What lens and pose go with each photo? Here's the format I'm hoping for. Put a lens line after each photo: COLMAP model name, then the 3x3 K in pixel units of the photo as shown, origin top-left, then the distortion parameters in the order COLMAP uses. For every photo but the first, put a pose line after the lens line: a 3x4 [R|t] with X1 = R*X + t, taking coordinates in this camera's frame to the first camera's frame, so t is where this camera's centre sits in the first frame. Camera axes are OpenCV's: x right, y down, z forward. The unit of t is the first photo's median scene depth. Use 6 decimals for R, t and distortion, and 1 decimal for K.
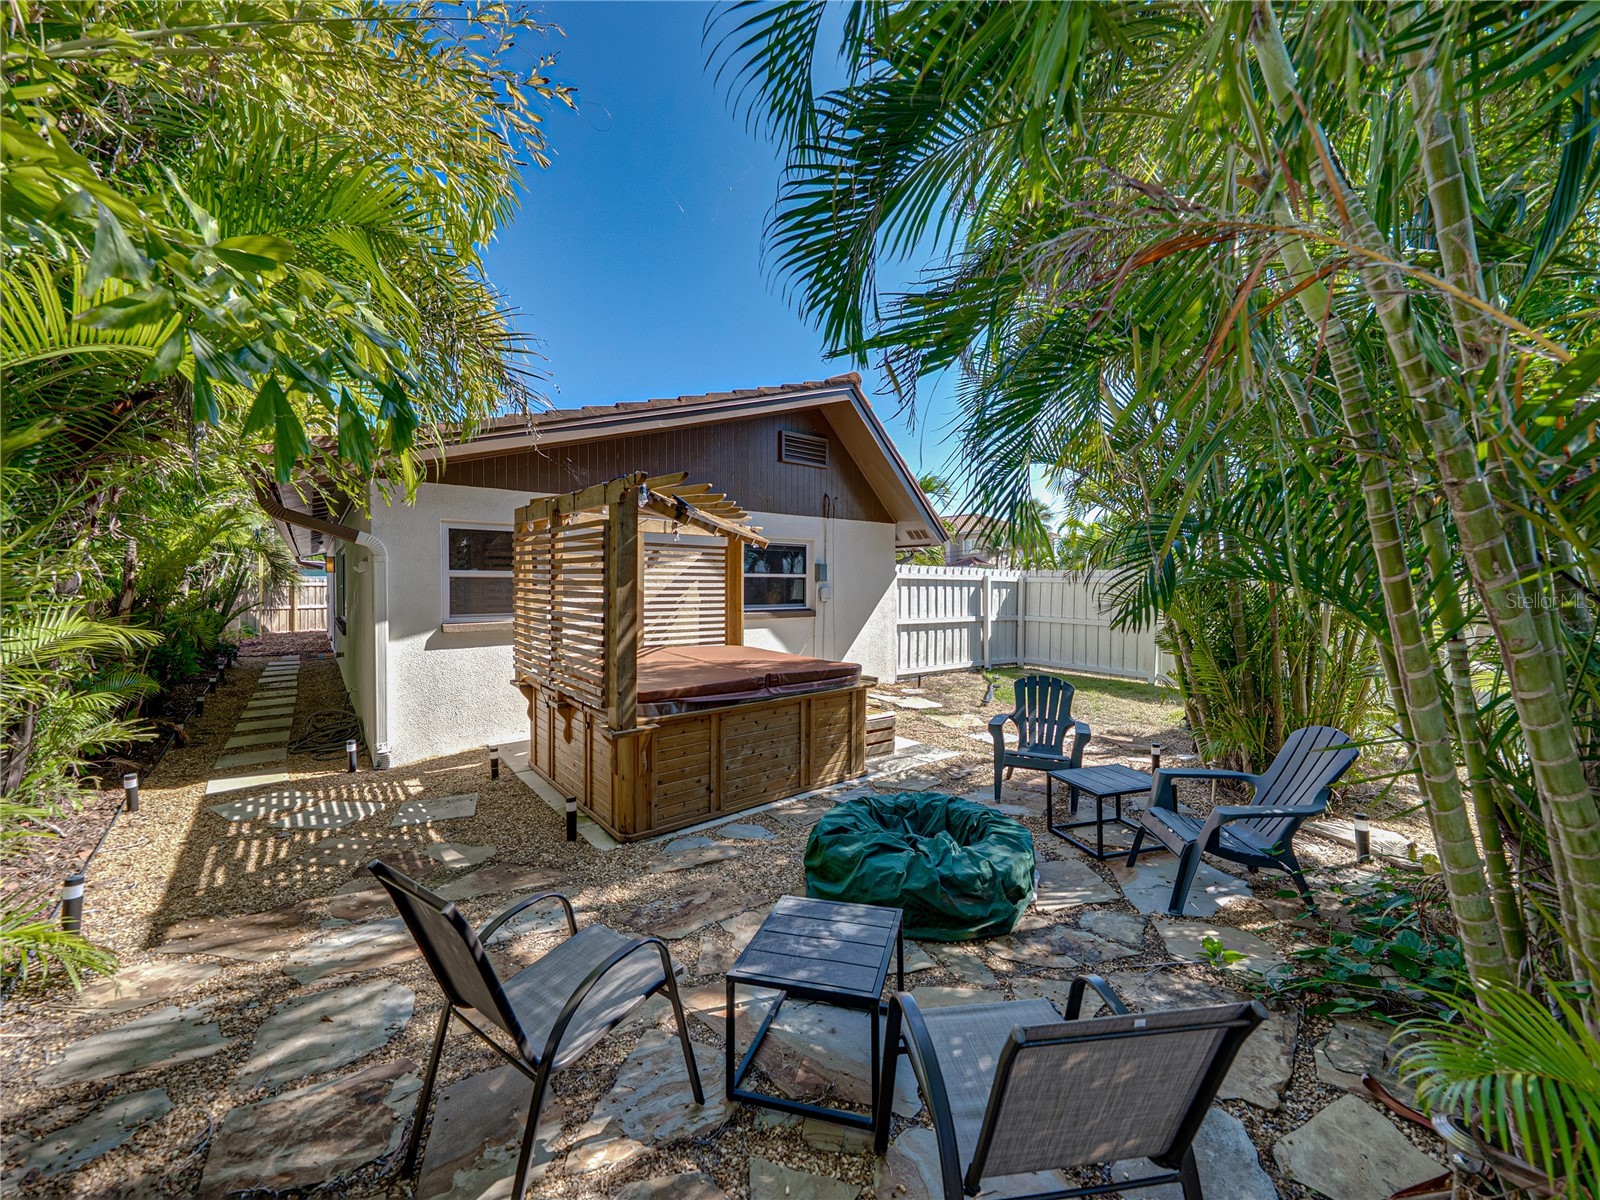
lens RADIAL K [[613.6, 0, 800.0], [0, 613.6, 600.0], [0, 0, 1]] dist [-0.001854, -0.000218]
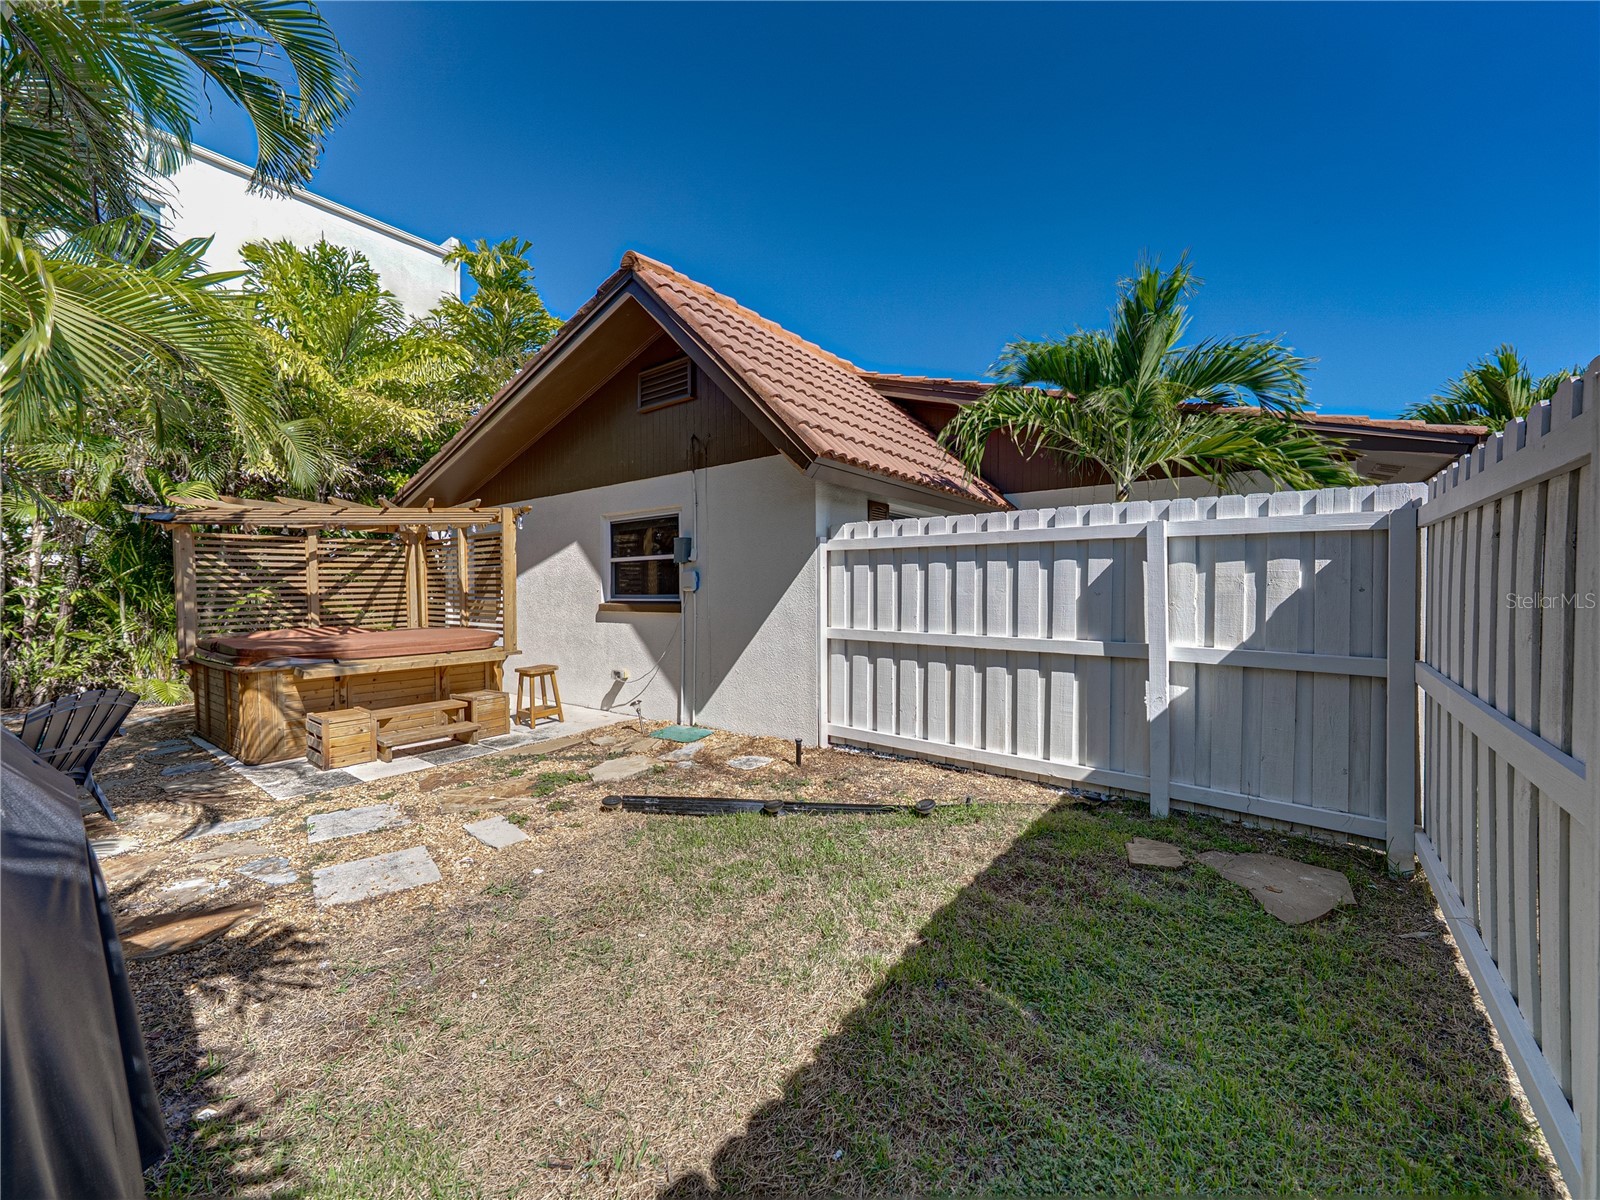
lens RADIAL K [[613.6, 0, 800.0], [0, 613.6, 600.0], [0, 0, 1]] dist [-0.001854, -0.000218]
pose [[0.253051, 0.009179, -0.967409, 0.787981], [-0.019751, 0.999796, 0.004320, 0.006588], [0.967251, 0.018014, 0.253181, 1.008467]]
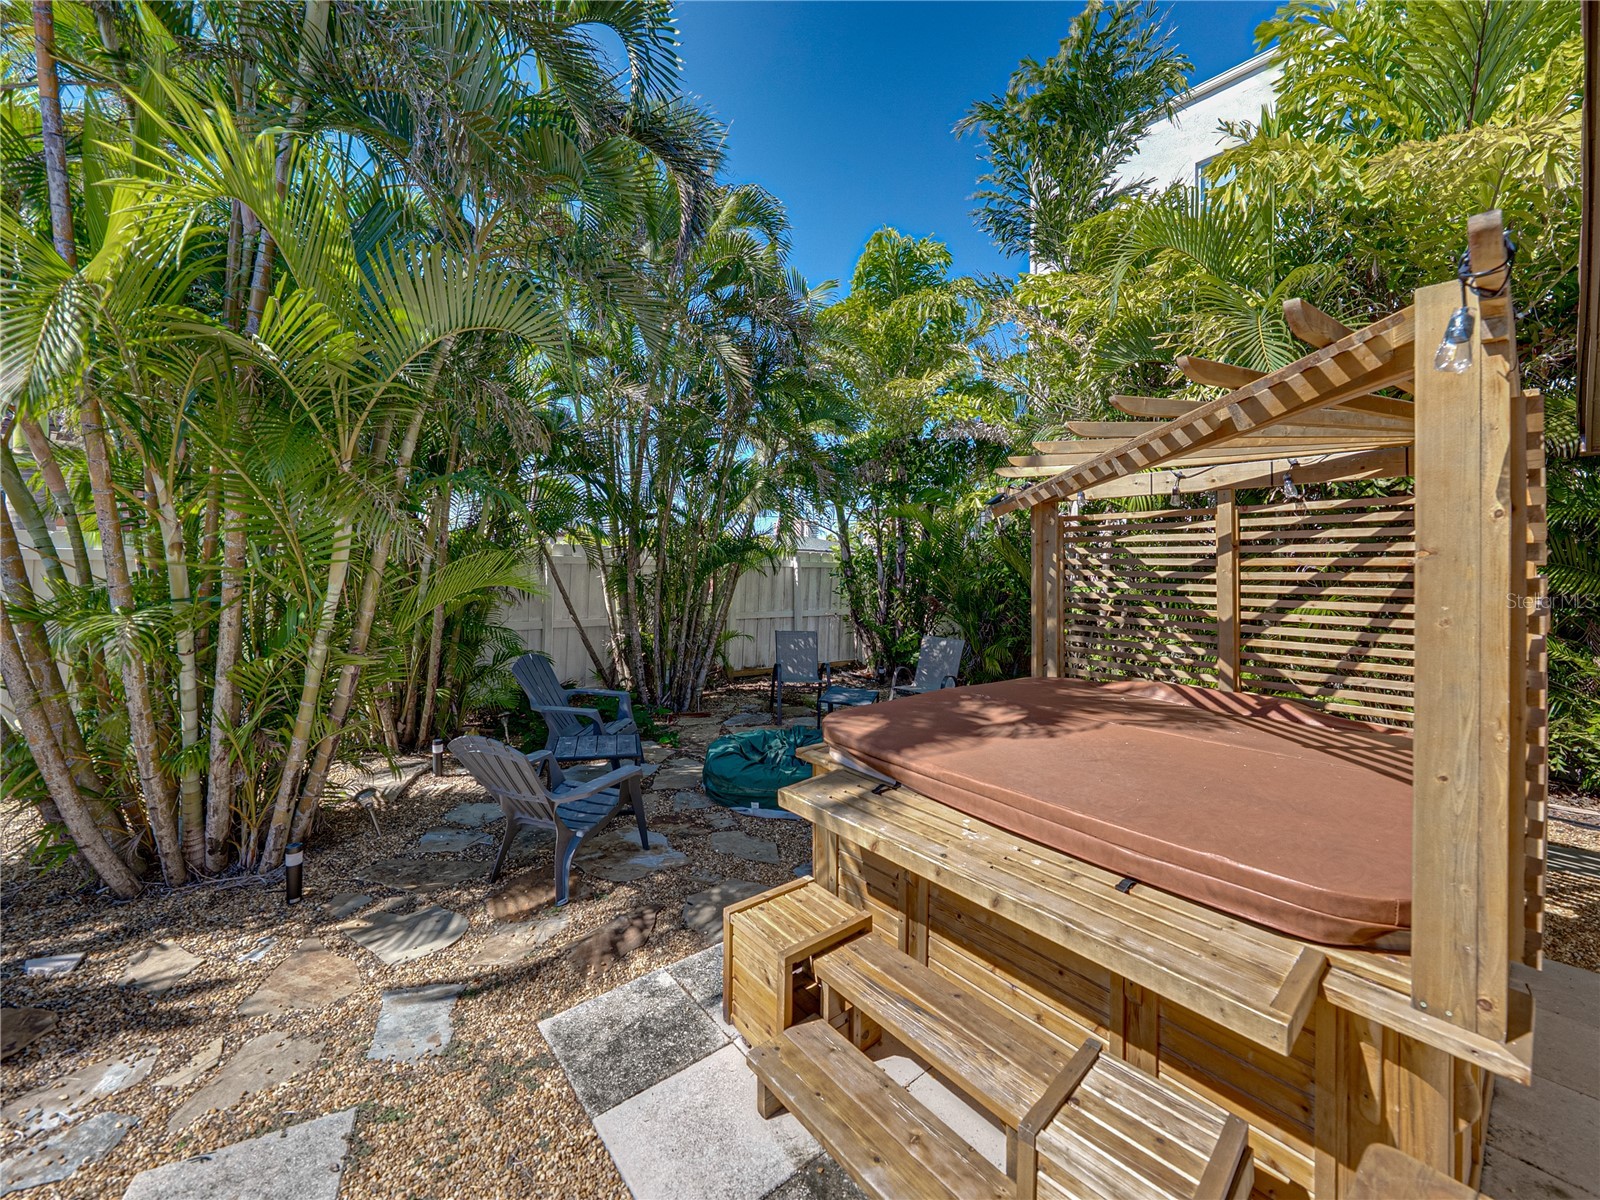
lens RADIAL K [[635.2, 0, 802.2], [0, 635.2, 561.1], [0, 0, 1]] dist [-0.001003, -0.000178]
pose [[-0.999445, -0.022744, -0.024321, 0.084216], [-0.023477, 0.999265, 0.030302, -0.032884], [0.023614, 0.030856, -0.999245, 0.997446]]
